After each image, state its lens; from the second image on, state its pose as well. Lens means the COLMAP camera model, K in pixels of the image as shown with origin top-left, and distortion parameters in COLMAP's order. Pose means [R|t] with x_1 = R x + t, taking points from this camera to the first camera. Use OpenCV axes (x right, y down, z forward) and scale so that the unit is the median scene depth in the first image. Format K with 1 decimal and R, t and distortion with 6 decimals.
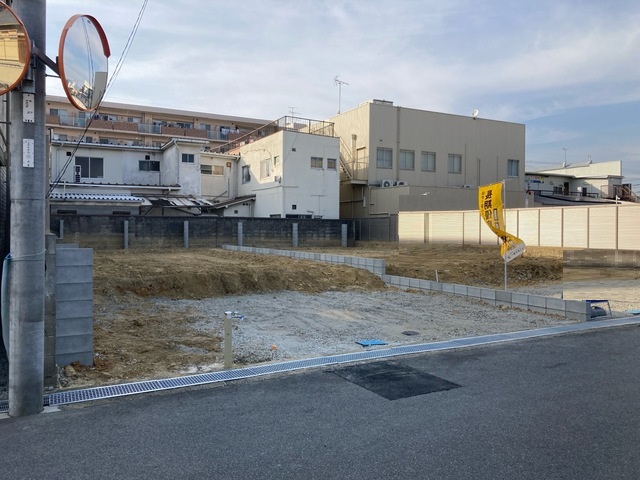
lens RADIAL K [[517.2, 0, 314.0], [0, 517.2, 237.1], [0, 0, 1]] dist [0.100288, -0.172373]
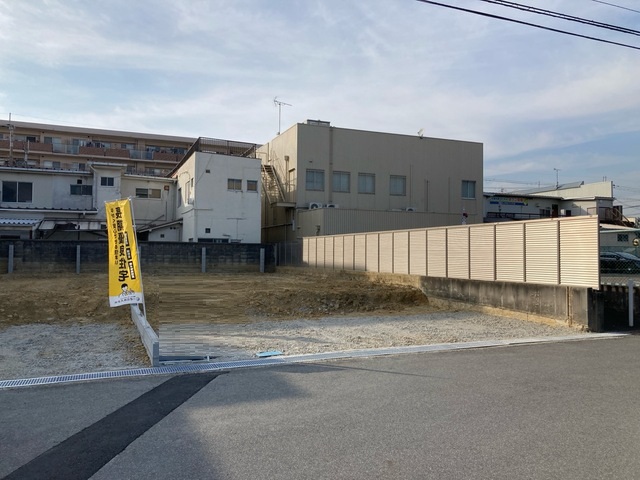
lens RADIAL K [[517.2, 0, 314.0], [0, 517.2, 237.1], [0, 0, 1]] dist [0.100288, -0.172373]
pose [[0.995585, -0.000389, -0.093859, 0.226974], [-0.004096, 0.998859, -0.047581, -0.001212], [0.093770, 0.047756, 0.994448, 0.056041]]
